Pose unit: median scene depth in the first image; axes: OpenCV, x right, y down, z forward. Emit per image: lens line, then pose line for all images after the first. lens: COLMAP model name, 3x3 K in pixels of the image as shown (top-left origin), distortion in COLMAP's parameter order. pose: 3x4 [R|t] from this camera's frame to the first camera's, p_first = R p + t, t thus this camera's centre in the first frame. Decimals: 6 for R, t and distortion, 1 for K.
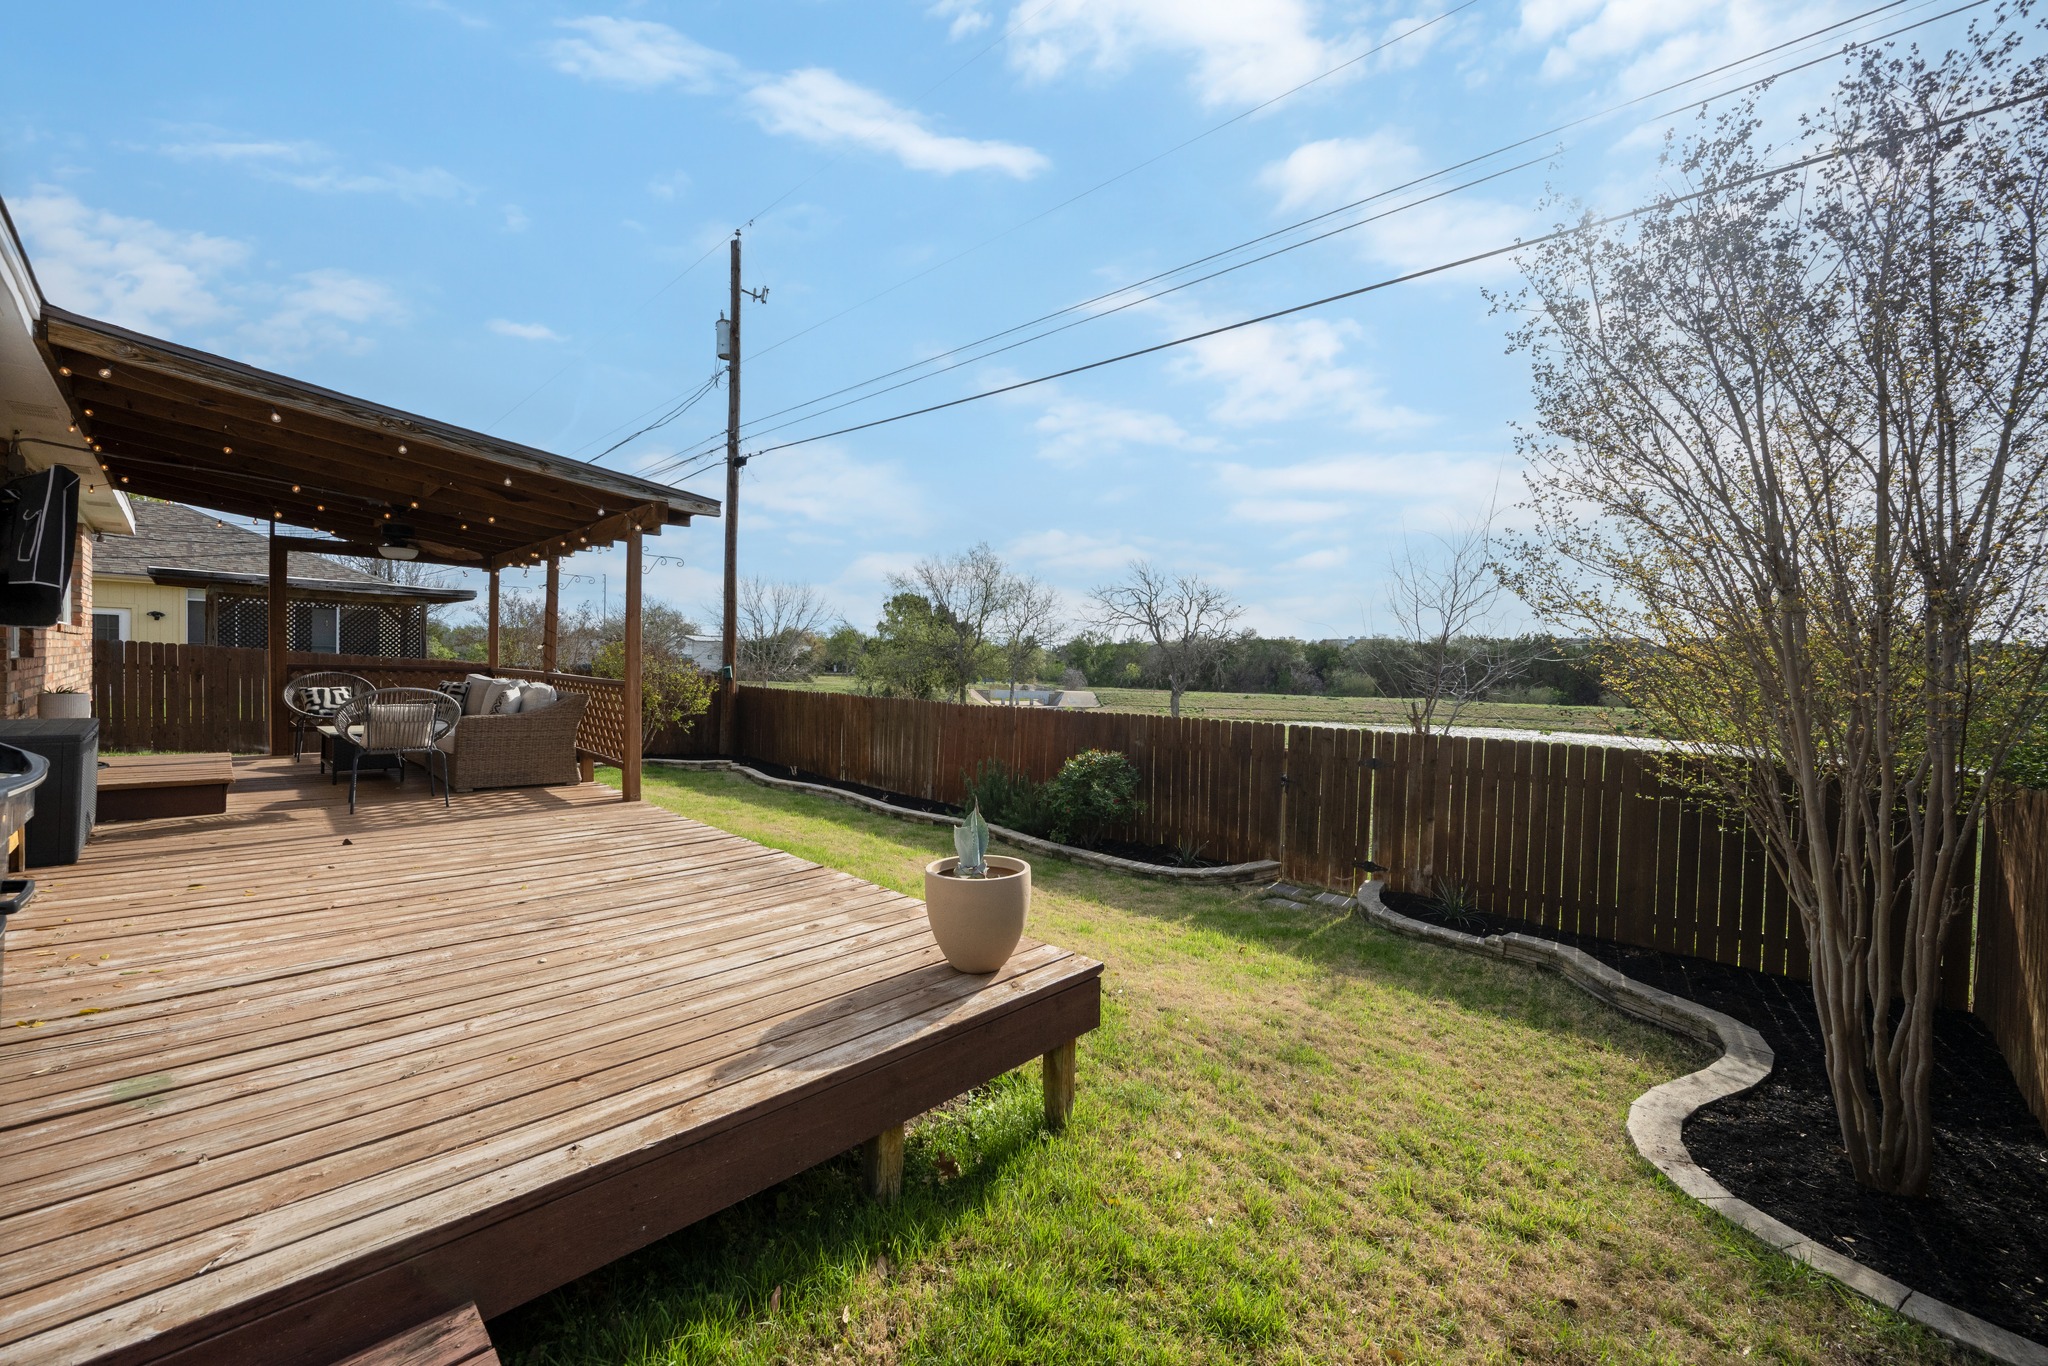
lens RADIAL K [[807.0, 0, 1023.7], [0, 807.0, 695.1], [0, 0, 1]] dist [-0.002258, -0.000202]
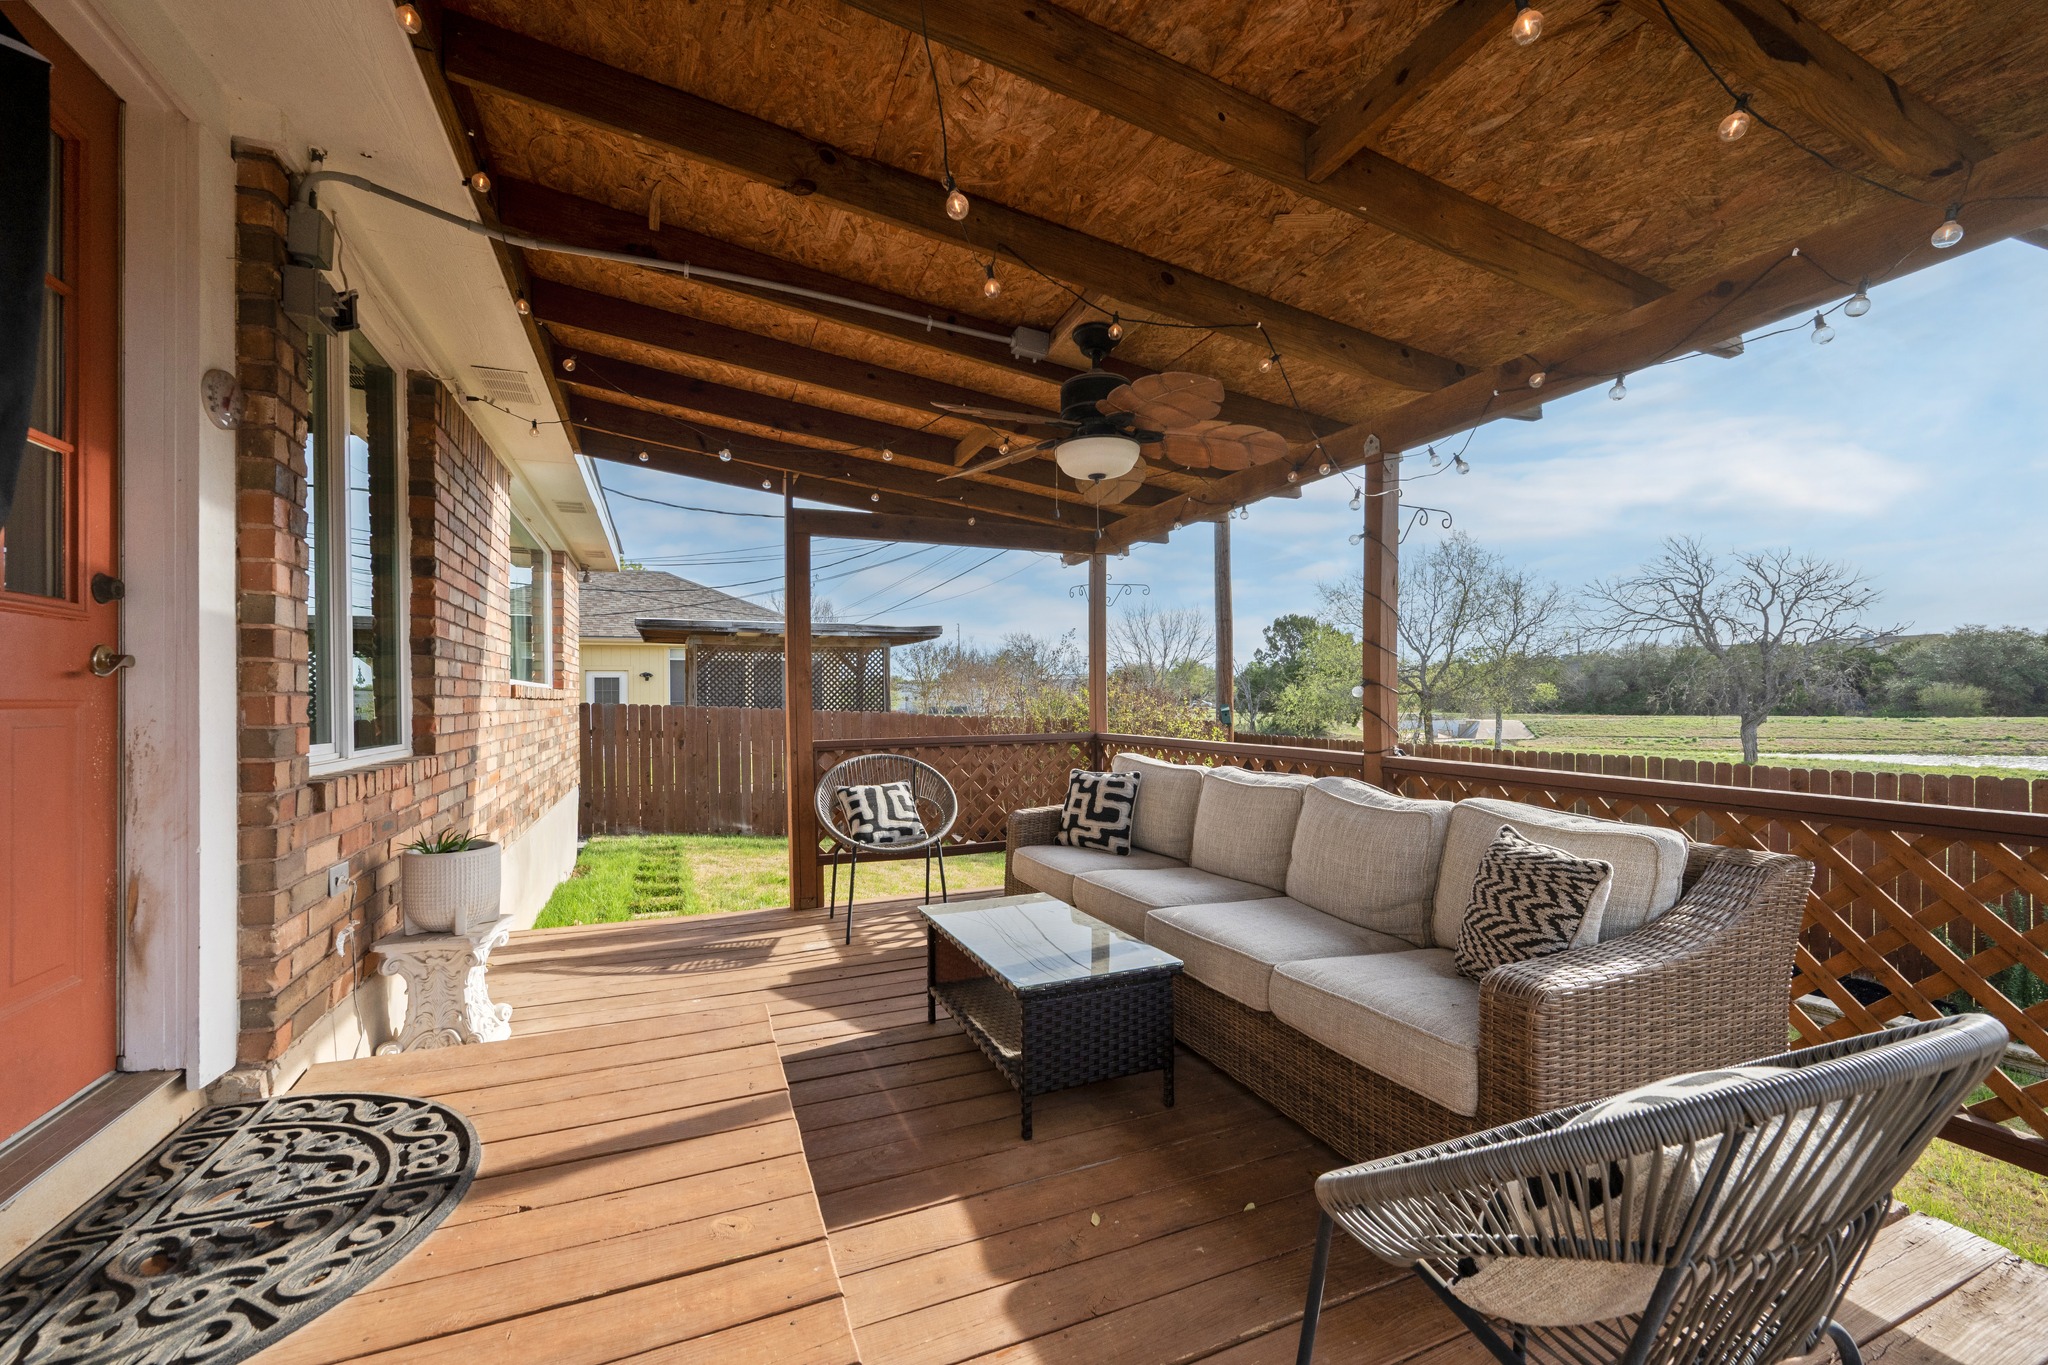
lens RADIAL K [[844.5, 0, 1054.3], [0, 844.5, 688.9], [0, 0, 1]] dist [-0.001153, -0.000166]
pose [[0.929416, -0.042043, -0.366630, -0.317778], [0.024757, 0.998354, -0.051725, -0.023402], [0.368201, 0.038997, 0.928928, 0.303439]]
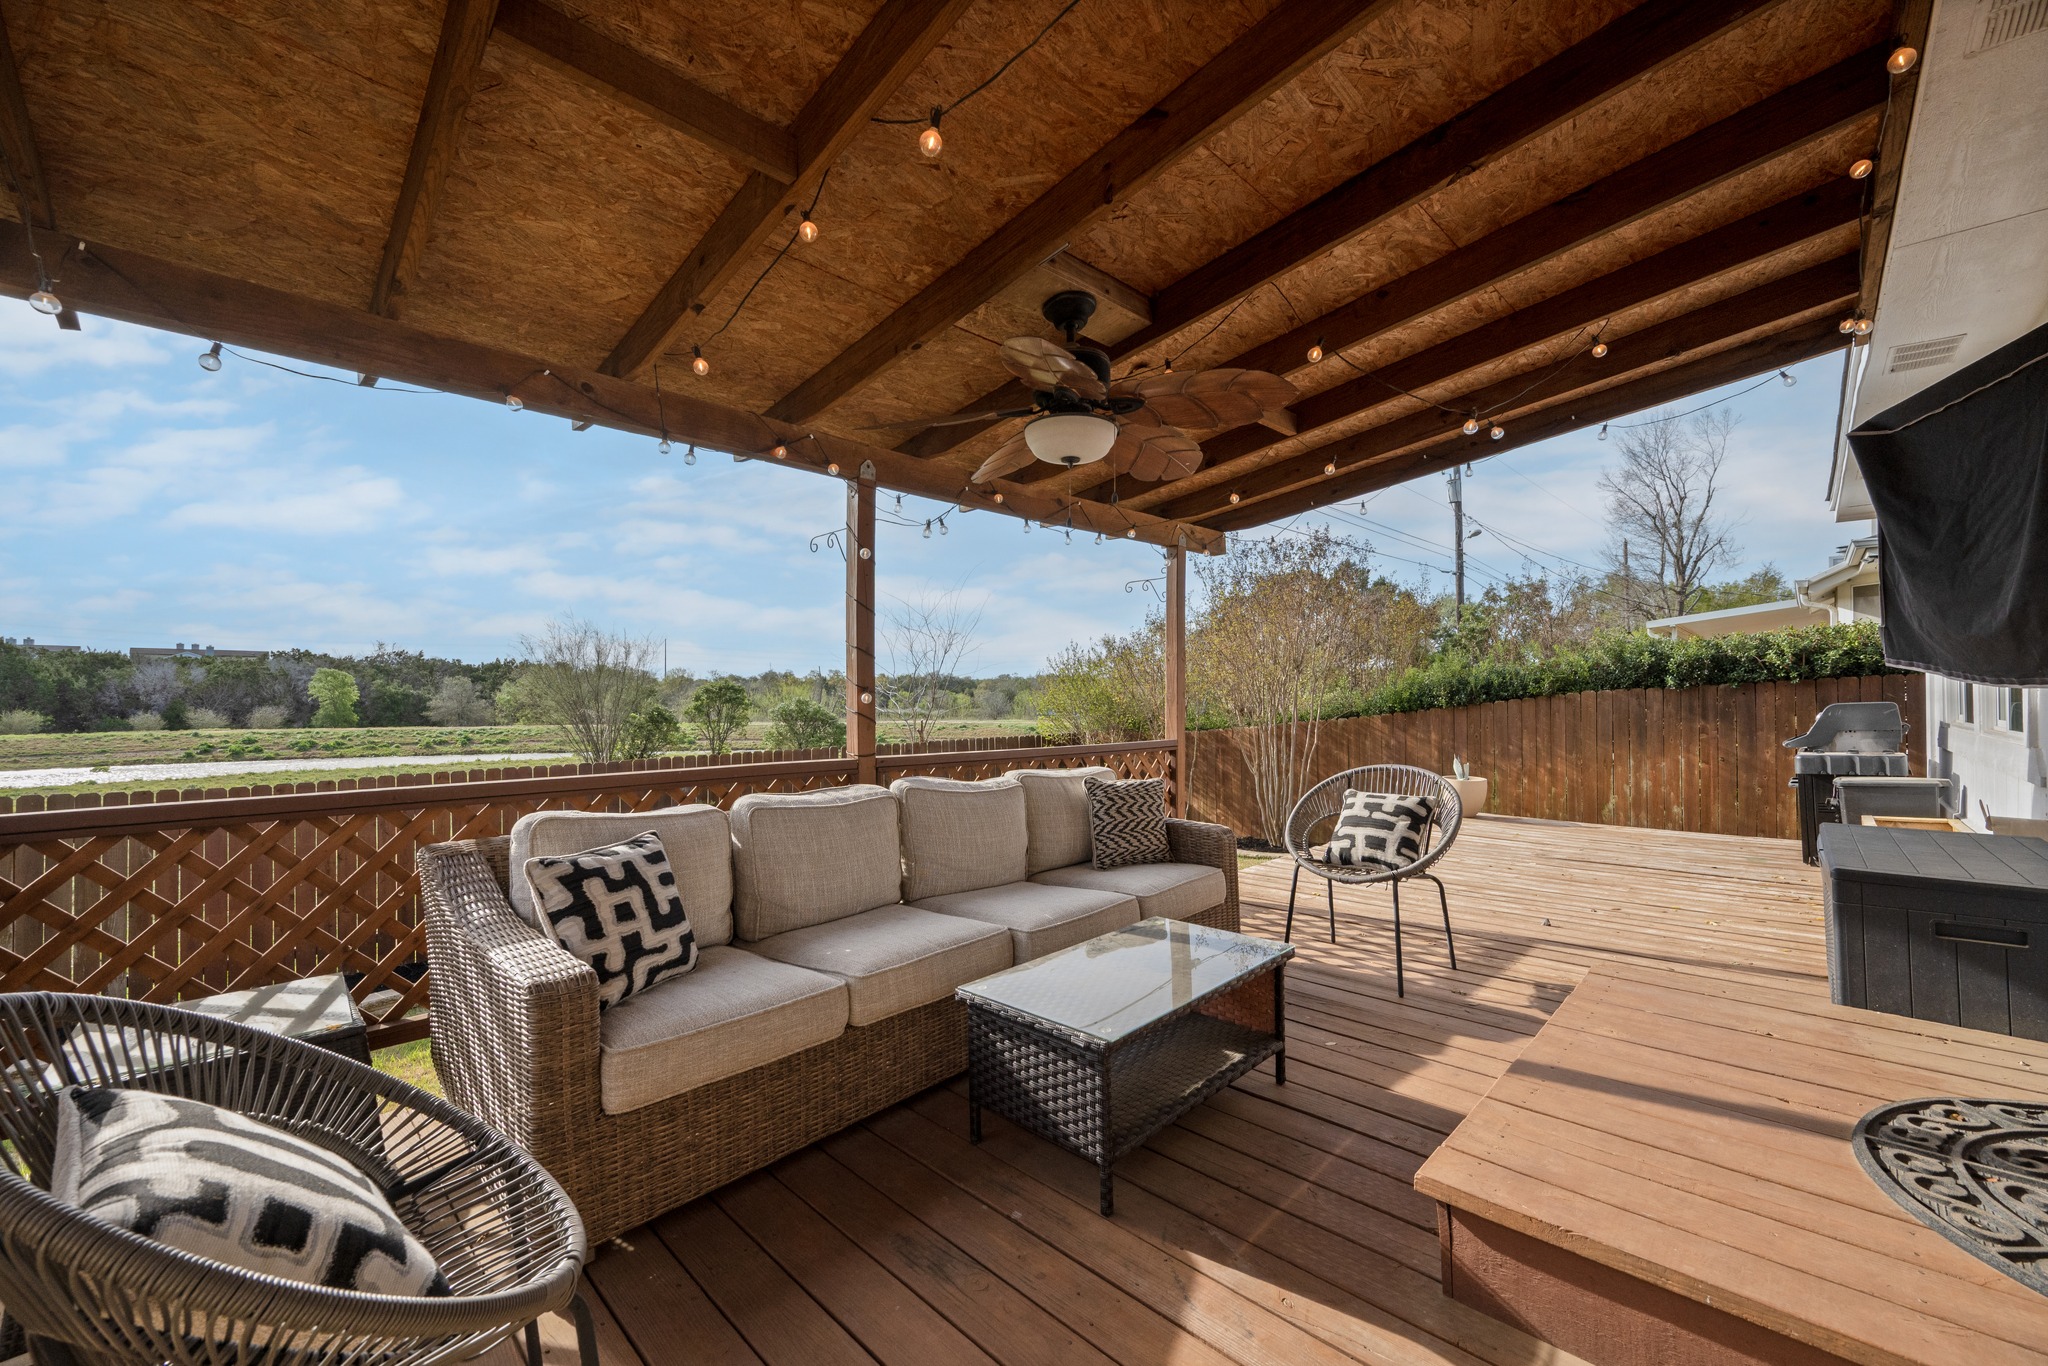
lens RADIAL K [[799.9, 0, 1021.5], [0, 799.9, 688.6], [0, 0, 1]] dist [-0.001515, -0.000166]
pose [[0.010454, -0.018455, 0.999775, -2.032641], [0.041318, 0.998984, 0.018008, -0.126885], [-0.999091, 0.041120, 0.011206, 1.743898]]
